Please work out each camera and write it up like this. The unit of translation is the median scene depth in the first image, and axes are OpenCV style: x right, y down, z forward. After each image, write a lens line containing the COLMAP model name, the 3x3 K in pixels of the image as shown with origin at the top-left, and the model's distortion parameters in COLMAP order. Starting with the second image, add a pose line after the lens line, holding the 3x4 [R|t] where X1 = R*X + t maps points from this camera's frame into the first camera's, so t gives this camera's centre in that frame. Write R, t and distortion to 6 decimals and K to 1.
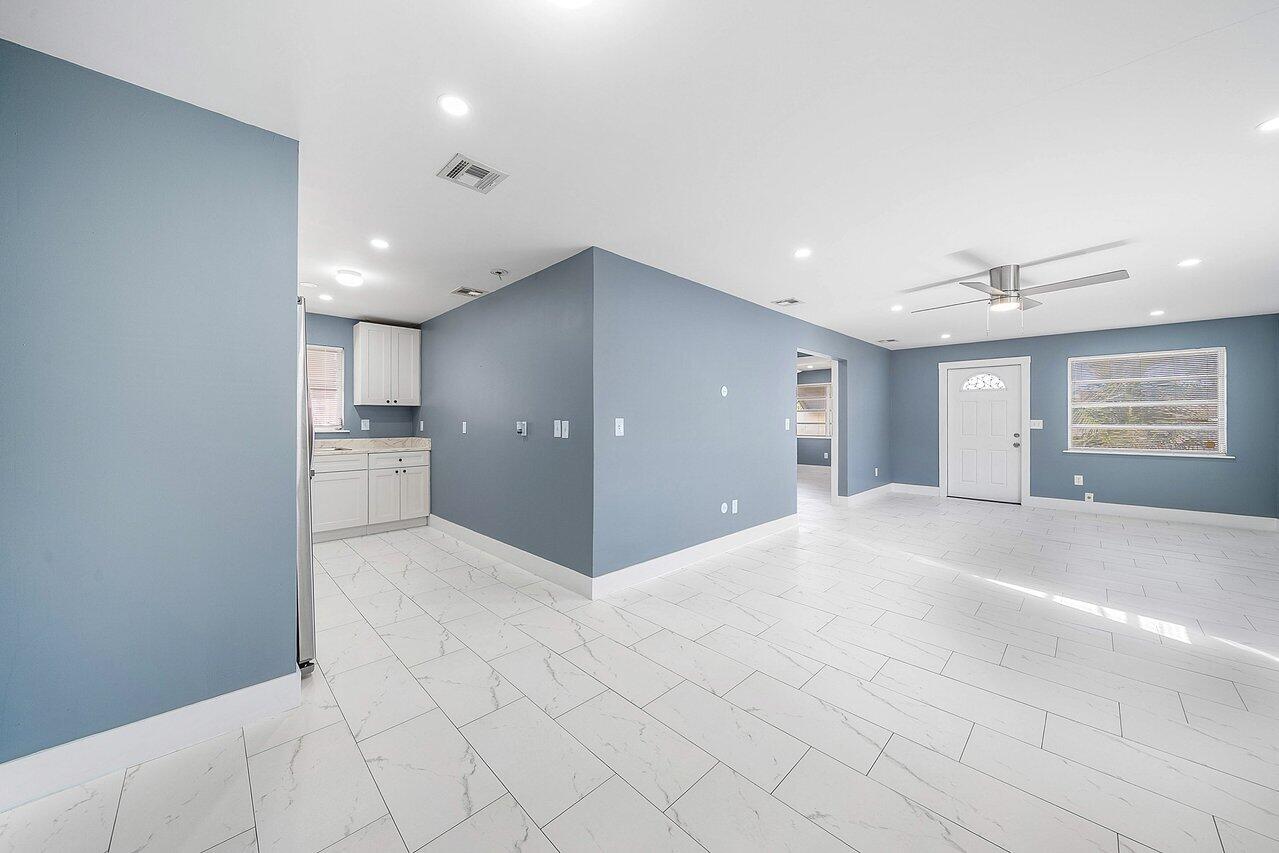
lens RADIAL K [[455.2, 0, 631.9], [0, 455.2, 420.3], [0, 0, 1]] dist [-0.000459, -0.000008]
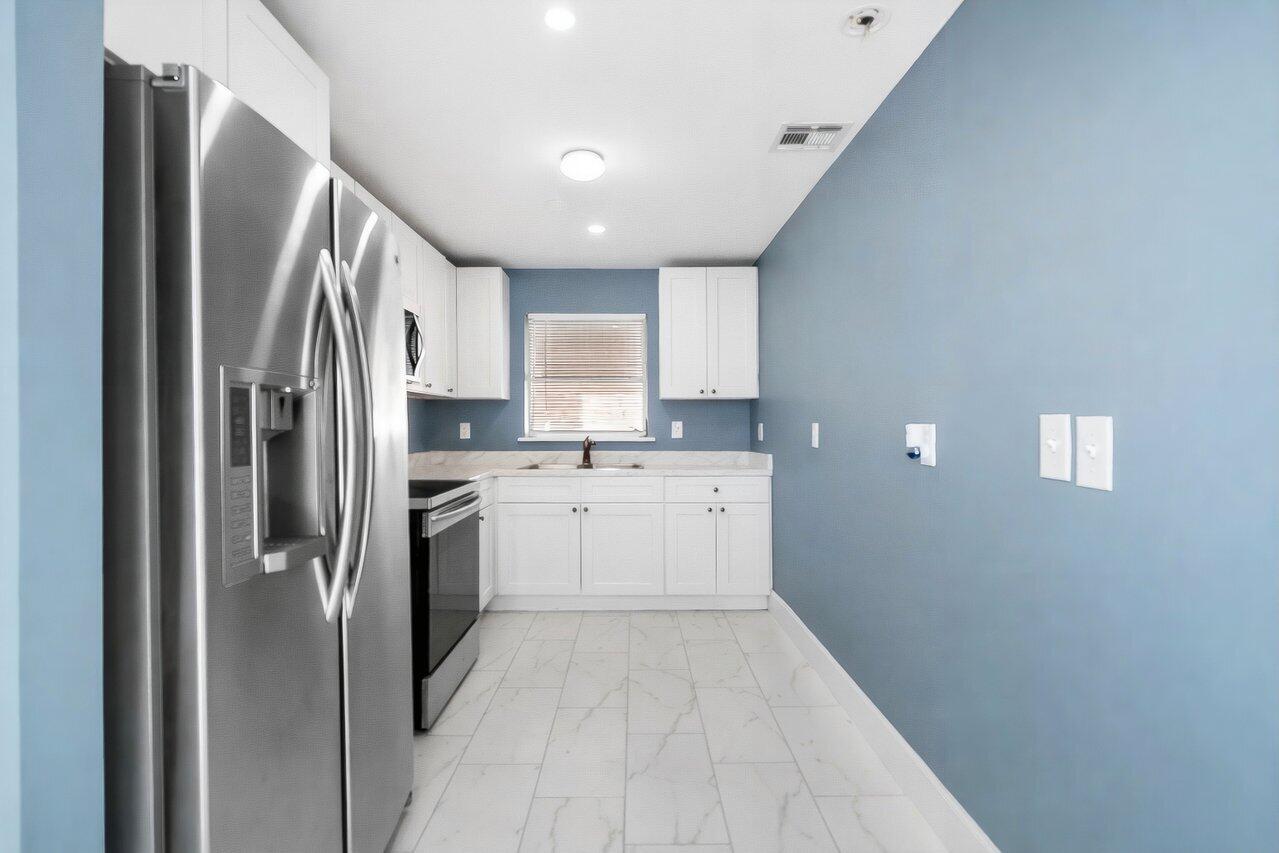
lens RADIAL K [[565.2, 0, 617.0], [0, 565.2, 425.5], [0, 0, 1]] dist [0.013276, -0.000204]
pose [[0.685702, -0.003408, -0.727874, -0.067010], [0.006725, 0.999976, 0.001654, 0.001843], [0.727851, -0.006029, 0.685709, 0.404557]]
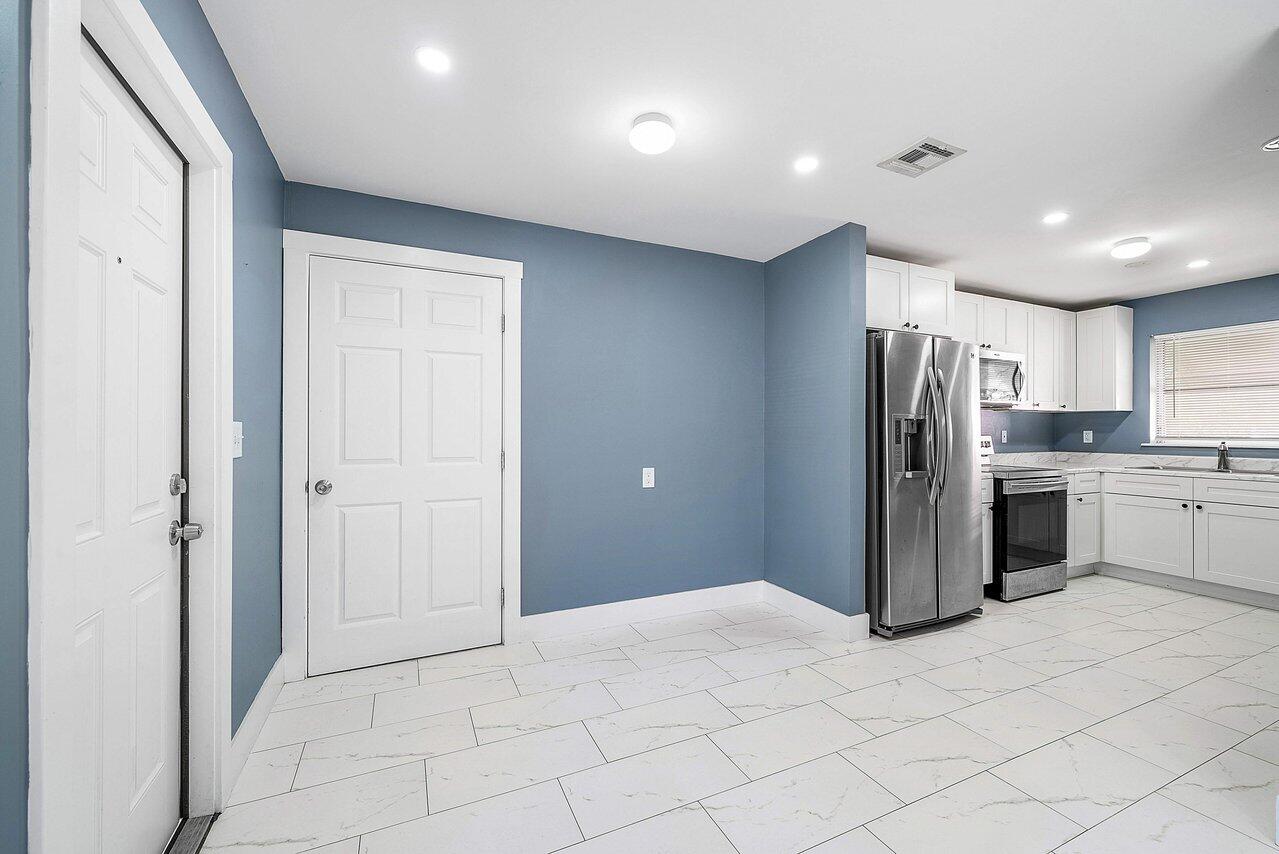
lens RADIAL K [[511.8, 0, 635.0], [0, 511.8, 431.3], [0, 0, 1]] dist [-0.011732, 0.000079]
pose [[-0.371764, -0.002190, -0.928325, 0.359719], [-0.000139, 0.999997, -0.002303, 0.002511], [0.928327, -0.000727, -0.371763, 0.381414]]
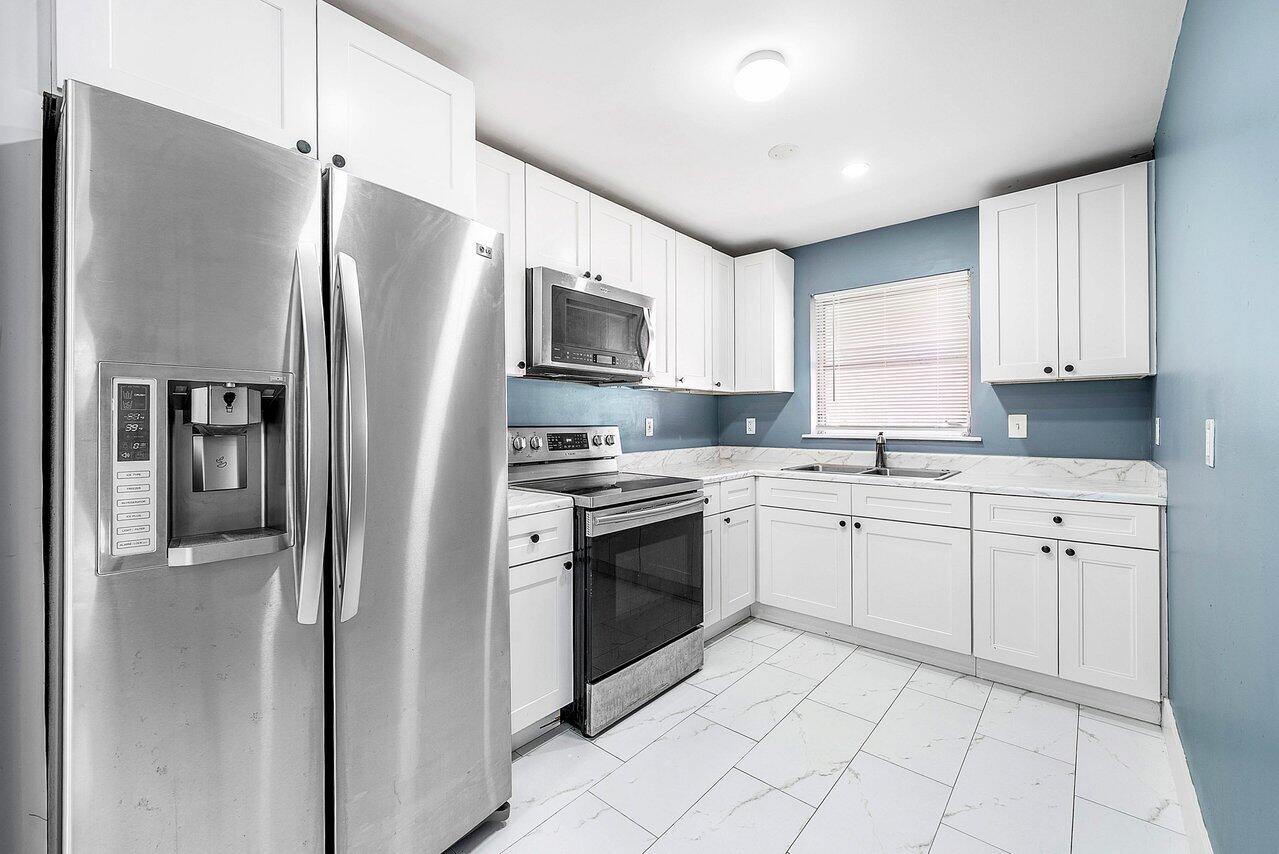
lens RADIAL K [[511.8, 0, 650.4], [0, 511.8, 423.9], [0, 0, 1]] dist [-0.011732, 0.000079]
pose [[0.069493, 0.003780, -0.997575, -0.109104], [0.006651, 0.999969, 0.004252, 0.002965], [0.997560, -0.006931, 0.069466, 0.617898]]
